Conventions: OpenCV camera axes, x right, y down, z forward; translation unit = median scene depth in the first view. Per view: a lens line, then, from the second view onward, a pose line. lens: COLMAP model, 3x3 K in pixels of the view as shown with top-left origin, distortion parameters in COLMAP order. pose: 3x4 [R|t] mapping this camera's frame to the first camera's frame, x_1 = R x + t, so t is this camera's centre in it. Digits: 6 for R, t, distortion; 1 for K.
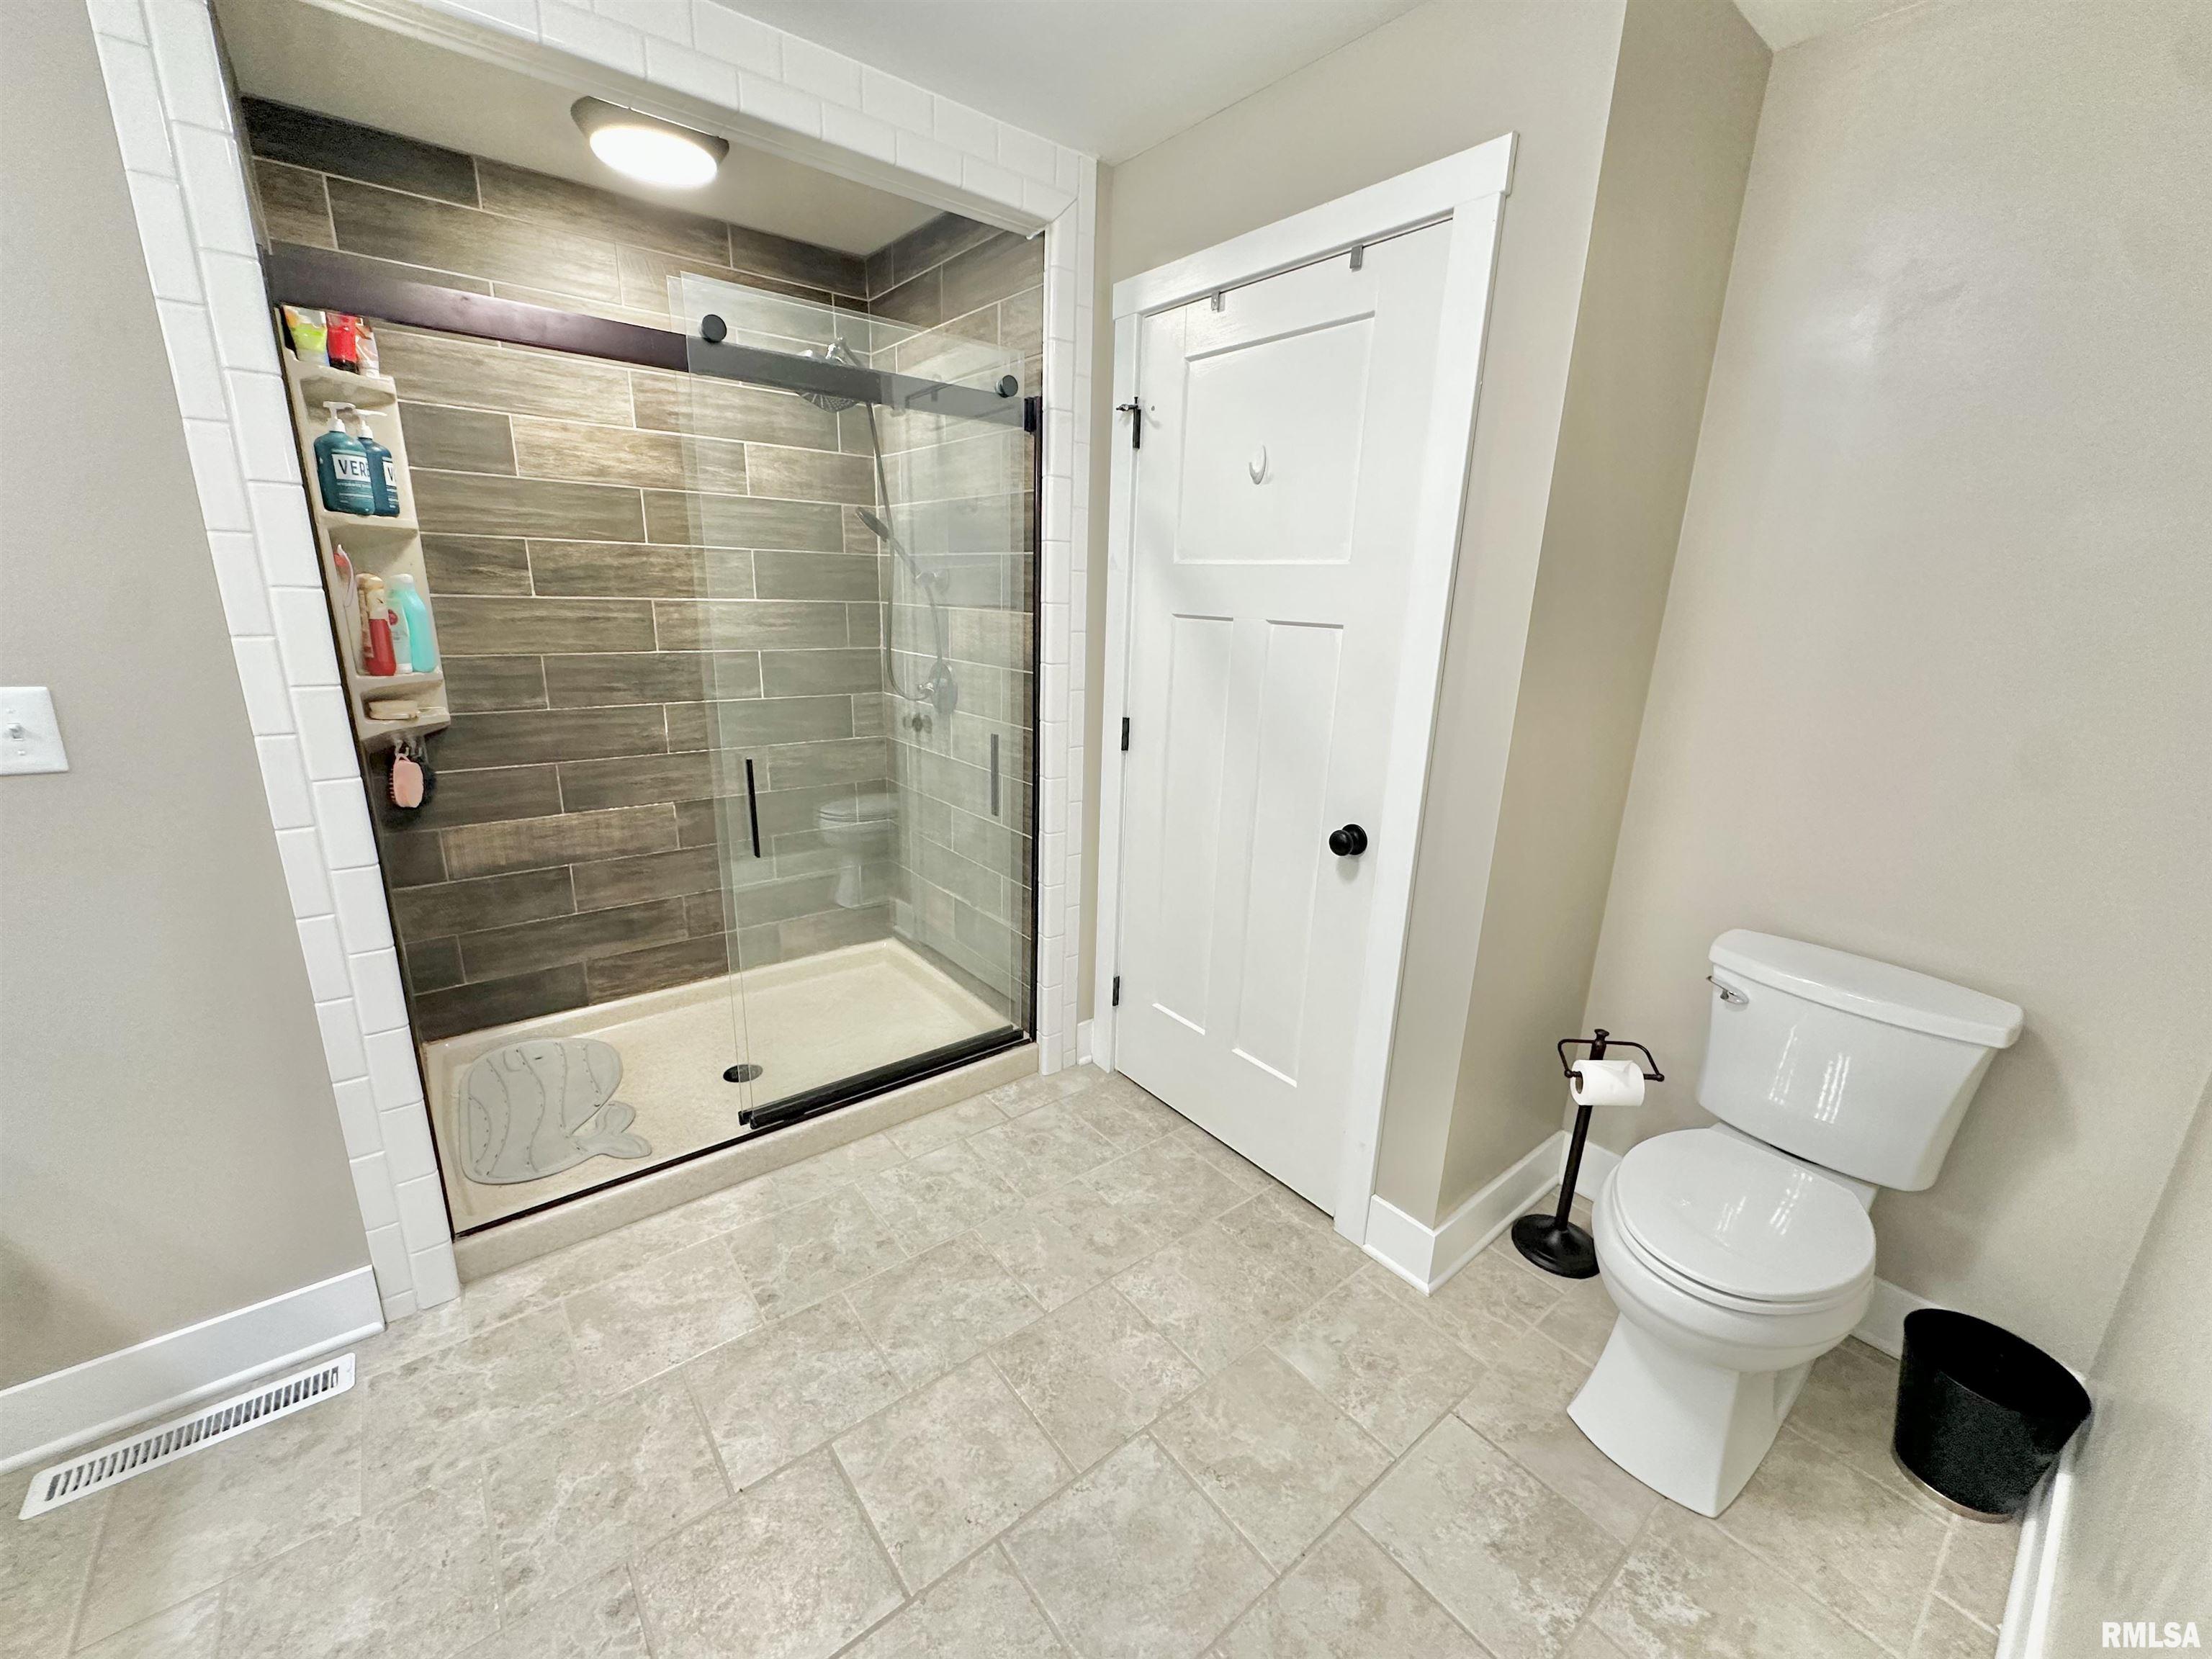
lens RADIAL K [[879.5, 0, 1104.8], [0, 879.5, 831.4], [0, 0, 1]] dist [-0.004963, 0.000777]
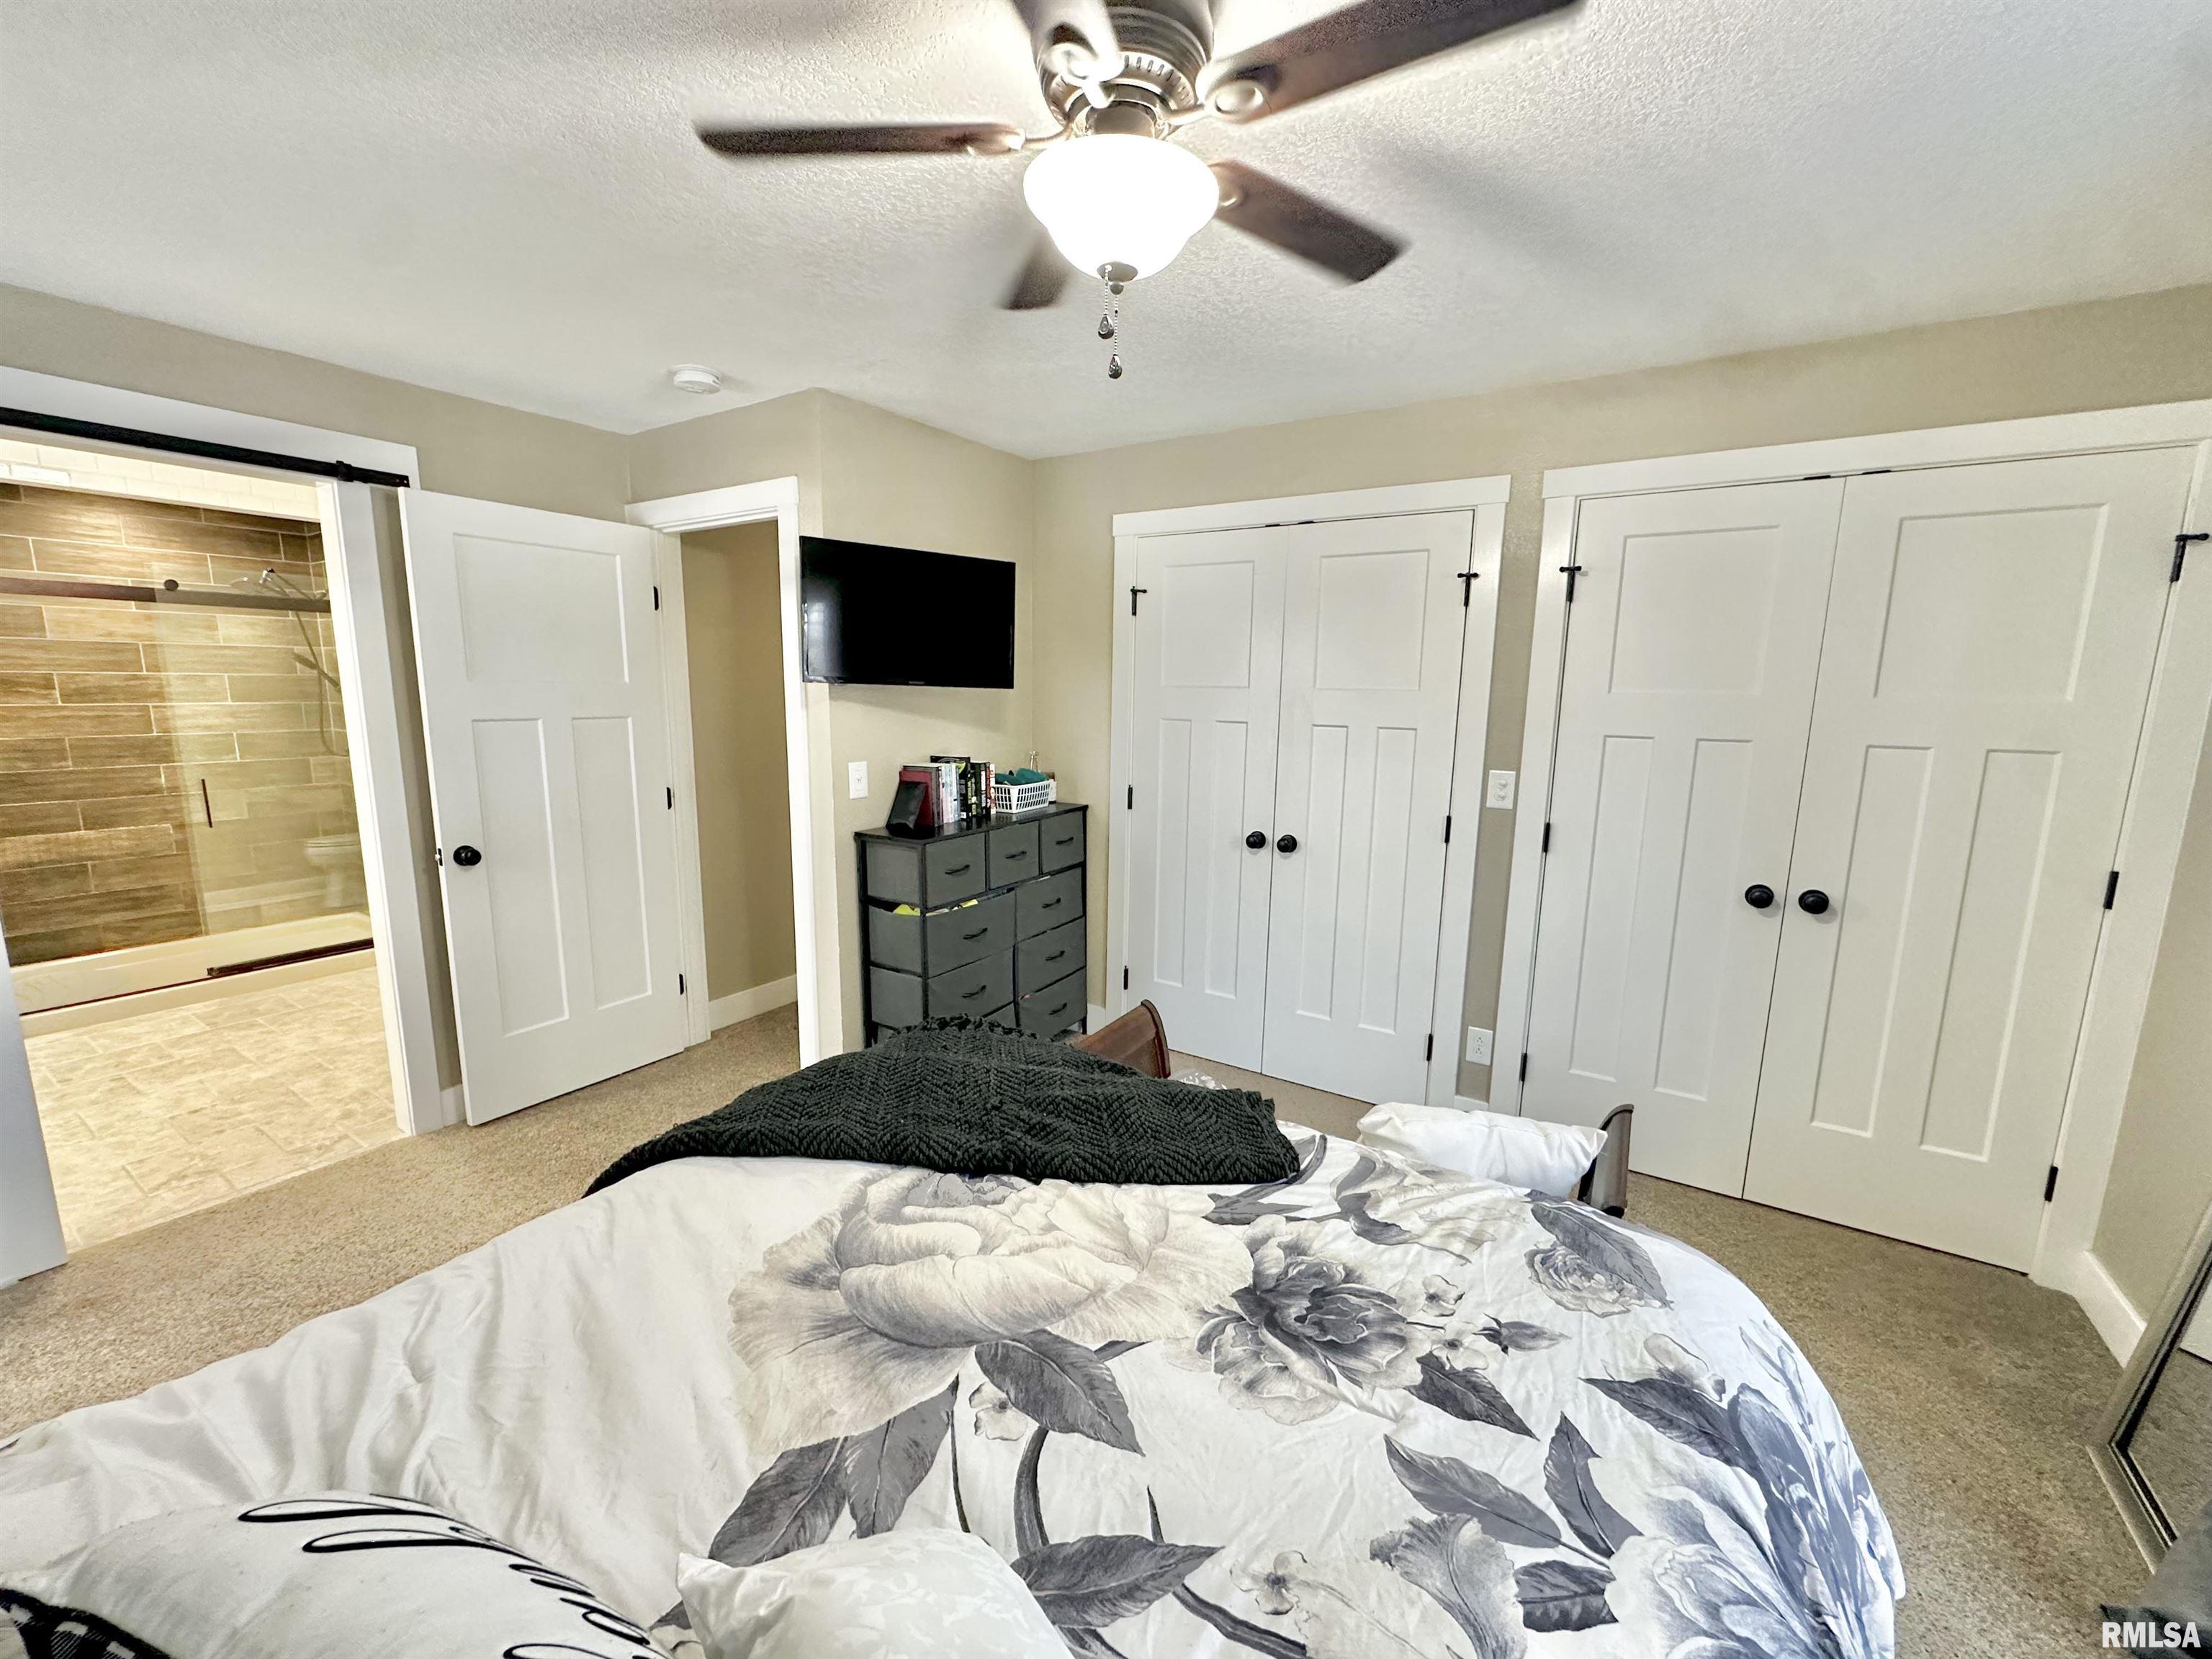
lens RADIAL K [[875.2, 0, 1097.1], [0, 875.2, 828.5], [0, 0, 1]] dist [0.001226, 0.000260]
pose [[0.948582, -0.073252, 0.307938, 0.881873], [0.103788, 0.991049, -0.083962, 0.396566], [-0.299031, 0.111605, 0.947694, -1.460117]]
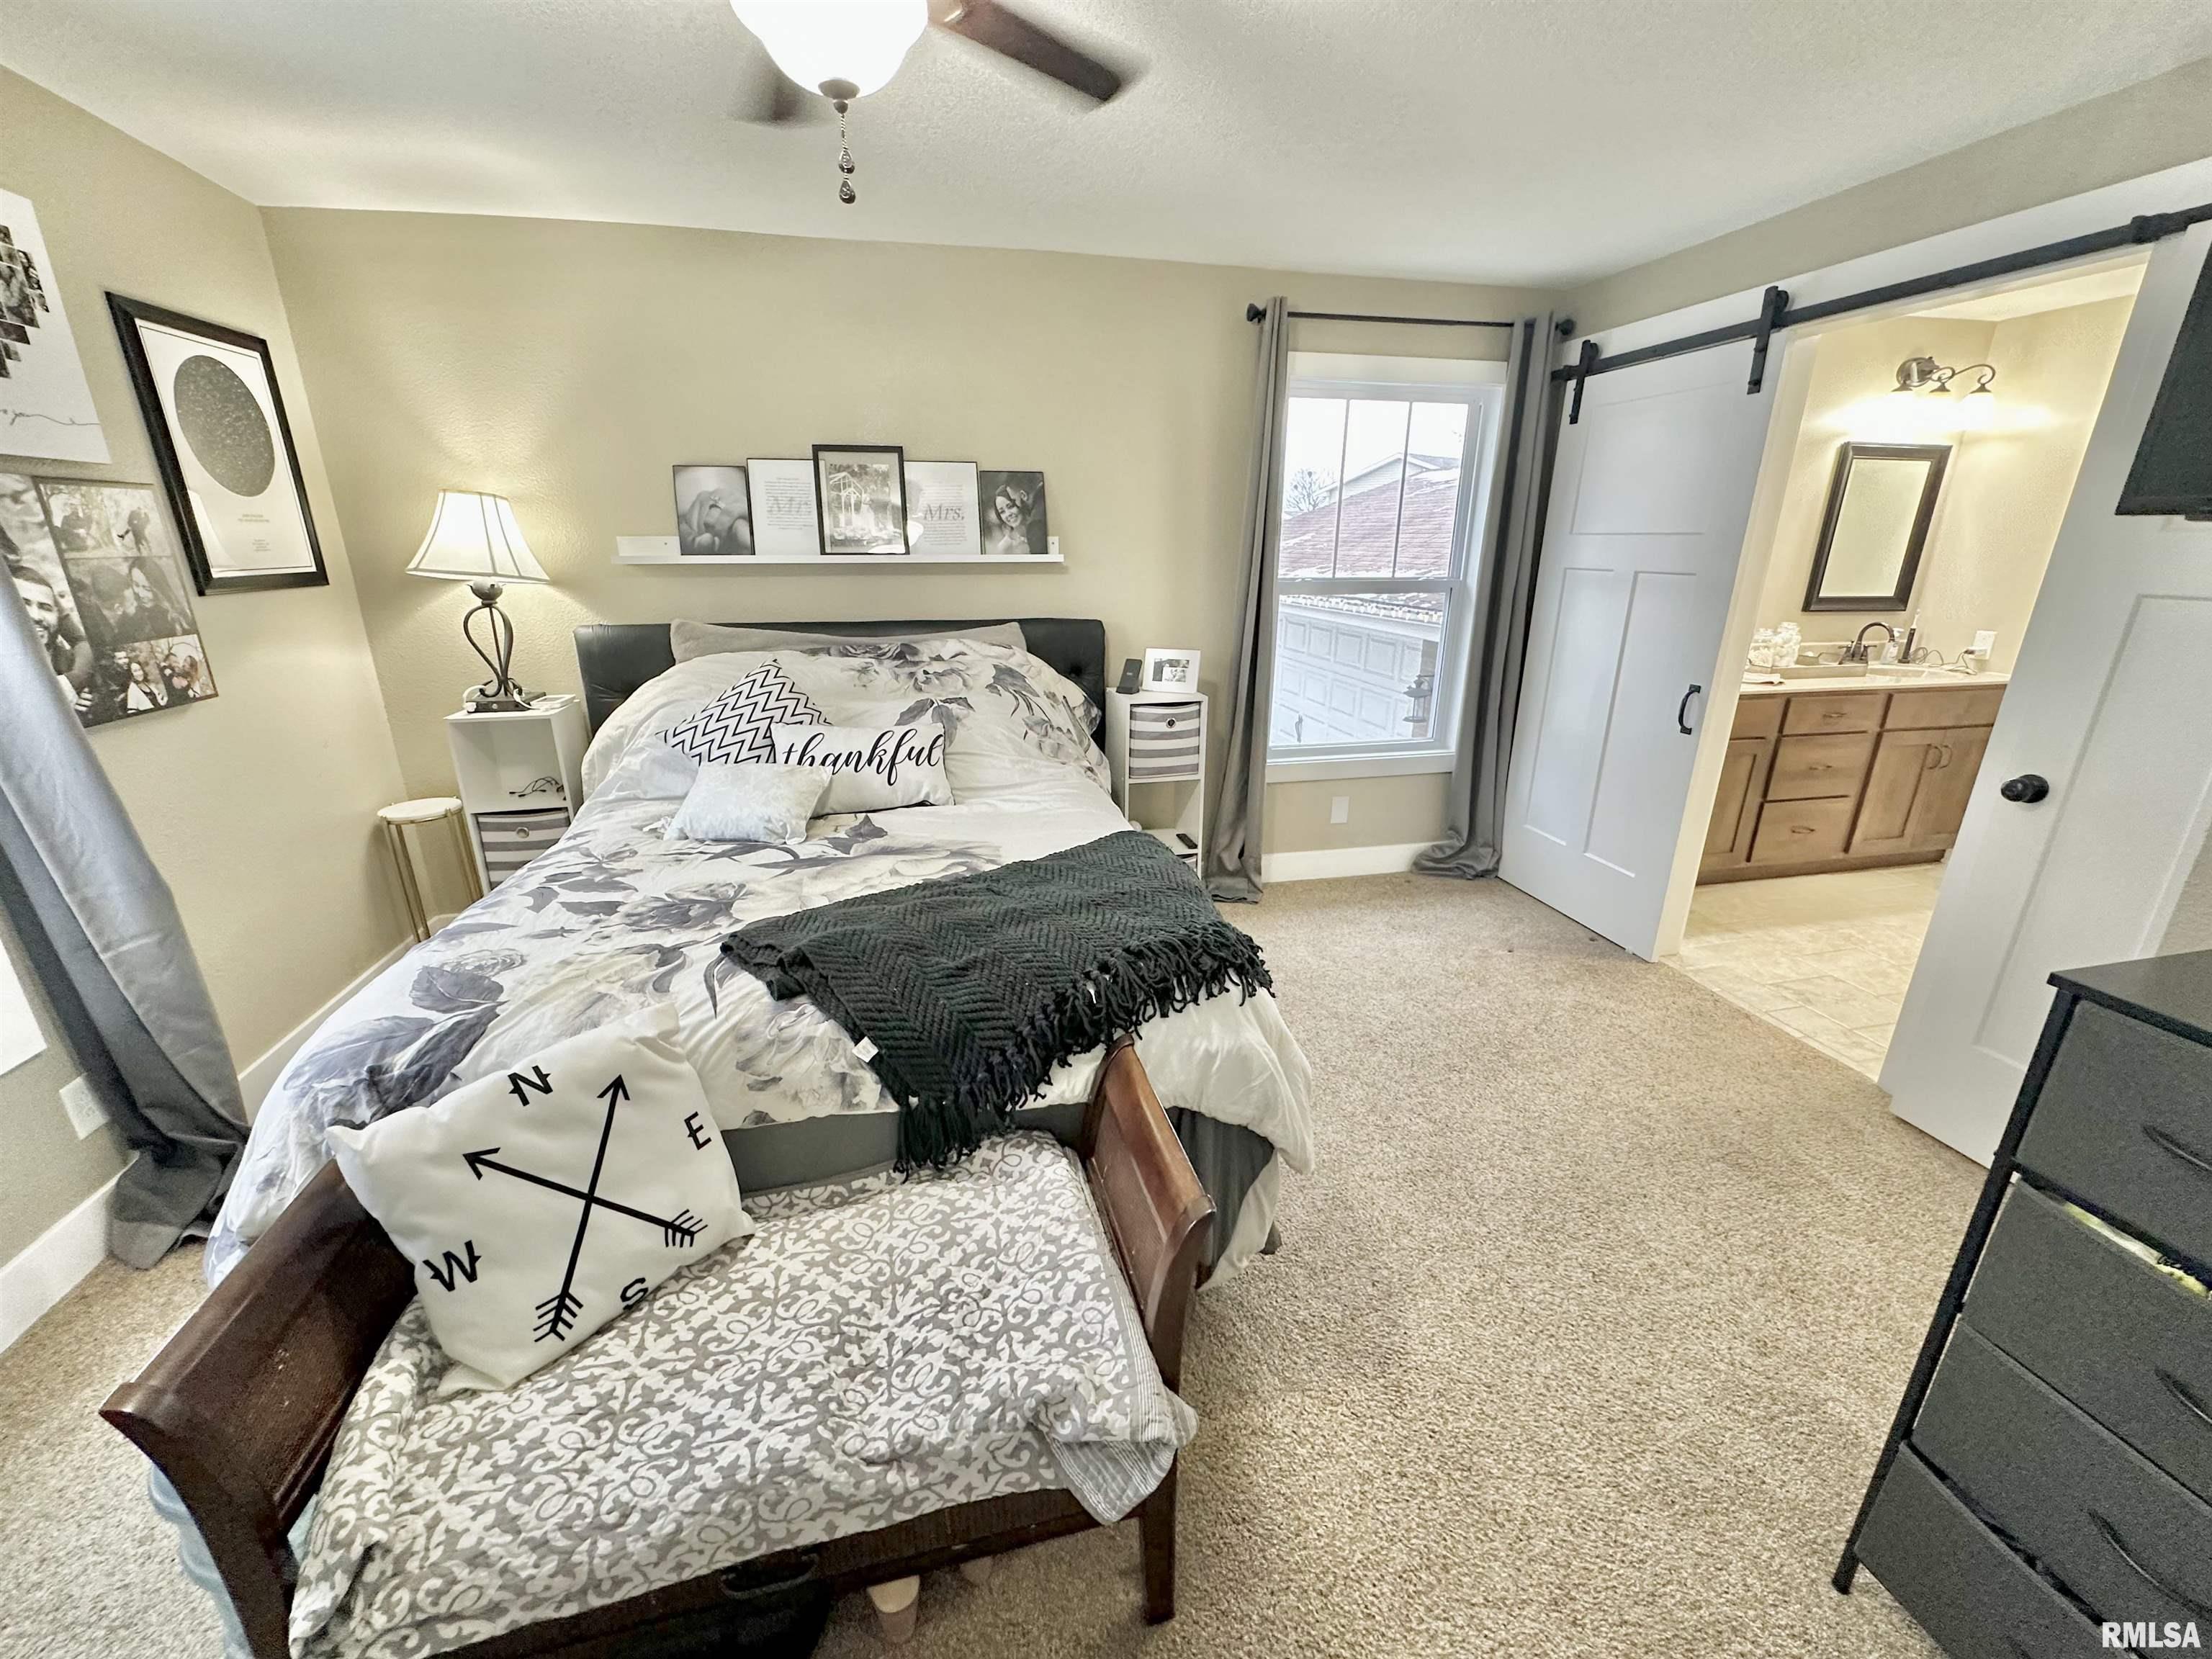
lens RADIAL K [[879.5, 0, 1104.8], [0, 879.5, 831.4], [0, 0, 1]] dist [-0.004963, 0.000777]
pose [[-0.439033, 0.249964, -0.863000, 1.646150], [-0.256805, 0.885538, 0.387136, 0.156675], [0.860989, 0.391588, -0.324588, -0.425024]]
